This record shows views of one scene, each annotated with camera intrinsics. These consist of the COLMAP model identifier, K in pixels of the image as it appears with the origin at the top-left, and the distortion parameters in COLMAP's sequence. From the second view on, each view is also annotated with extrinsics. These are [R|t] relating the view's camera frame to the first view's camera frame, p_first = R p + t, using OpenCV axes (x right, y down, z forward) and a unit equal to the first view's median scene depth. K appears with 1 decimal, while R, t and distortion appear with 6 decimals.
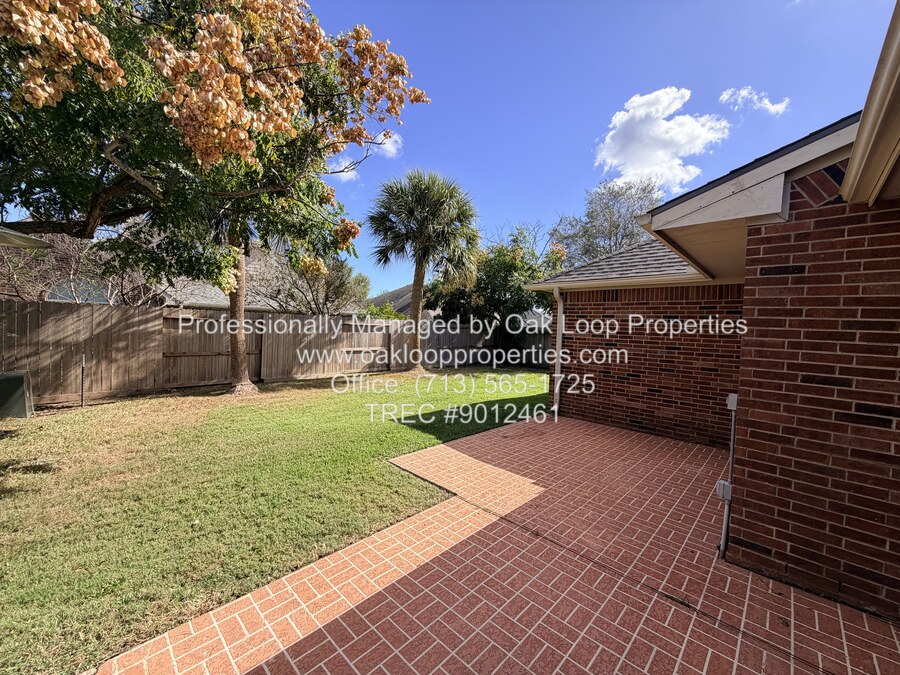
lens RADIAL K [[357.8, 0, 447.5], [0, 357.8, 334.1], [0, 0, 1]] dist [0.000853, -0.000150]
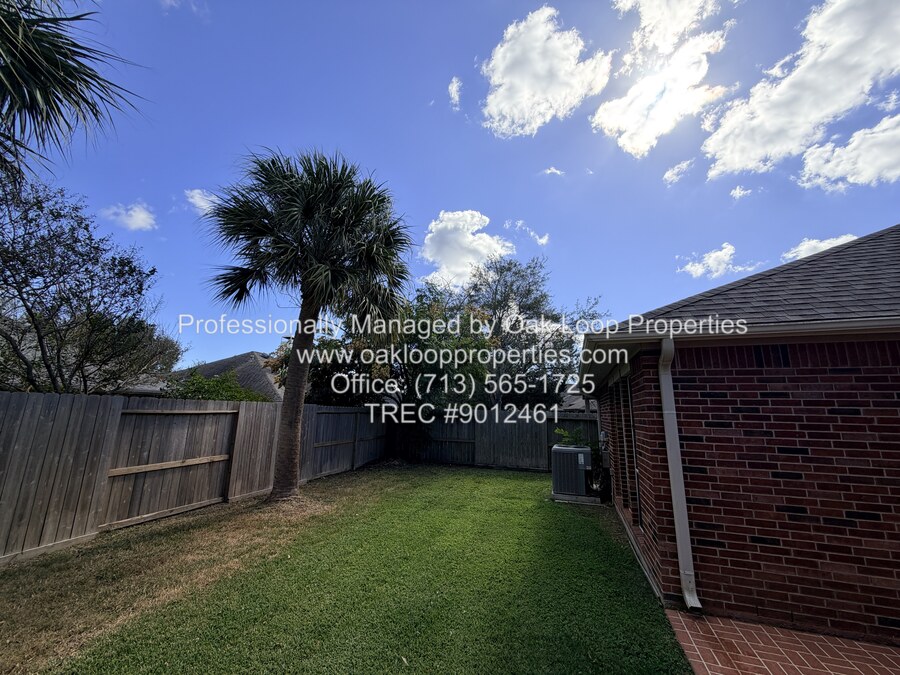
lens RADIAL K [[357.8, 0, 448.4], [0, 357.8, 336.7], [0, 0, 1]] dist [0.000853, -0.000150]
pose [[0.903890, 0.066703, 0.422532, -0.231768], [0.022357, 0.979051, -0.202386, -0.040751], [-0.427180, 0.192381, 0.883463, 0.787697]]
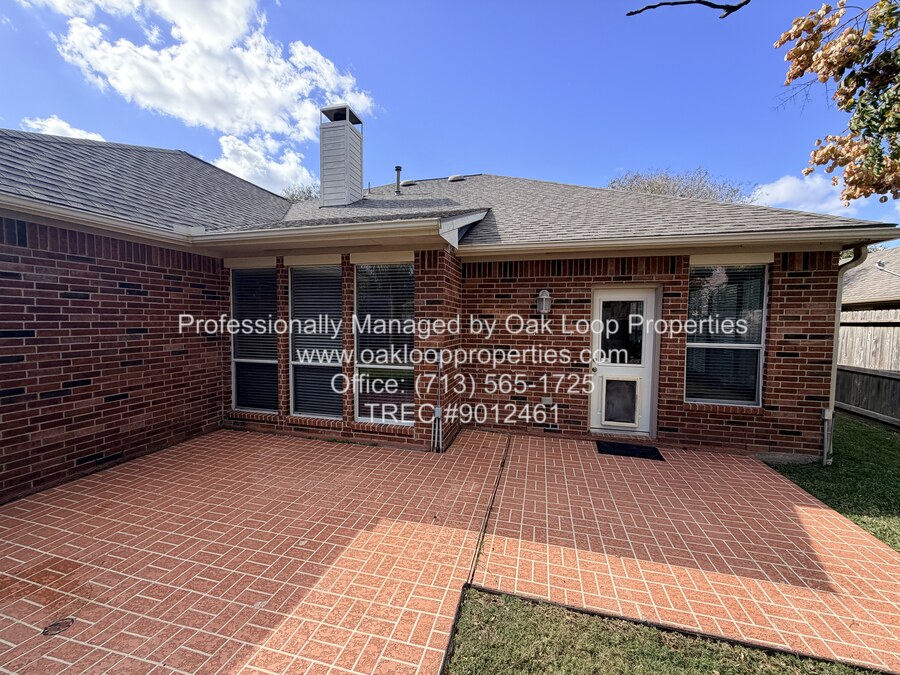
lens RADIAL K [[357.8, 0, 449.0], [0, 357.8, 337.7], [0, 0, 1]] dist [0.000853, -0.000150]
pose [[-0.492350, -0.091961, 0.865526, -0.276988], [-0.018020, 0.995267, 0.095495, -0.024499], [-0.870211, 0.031421, -0.491677, 0.788010]]
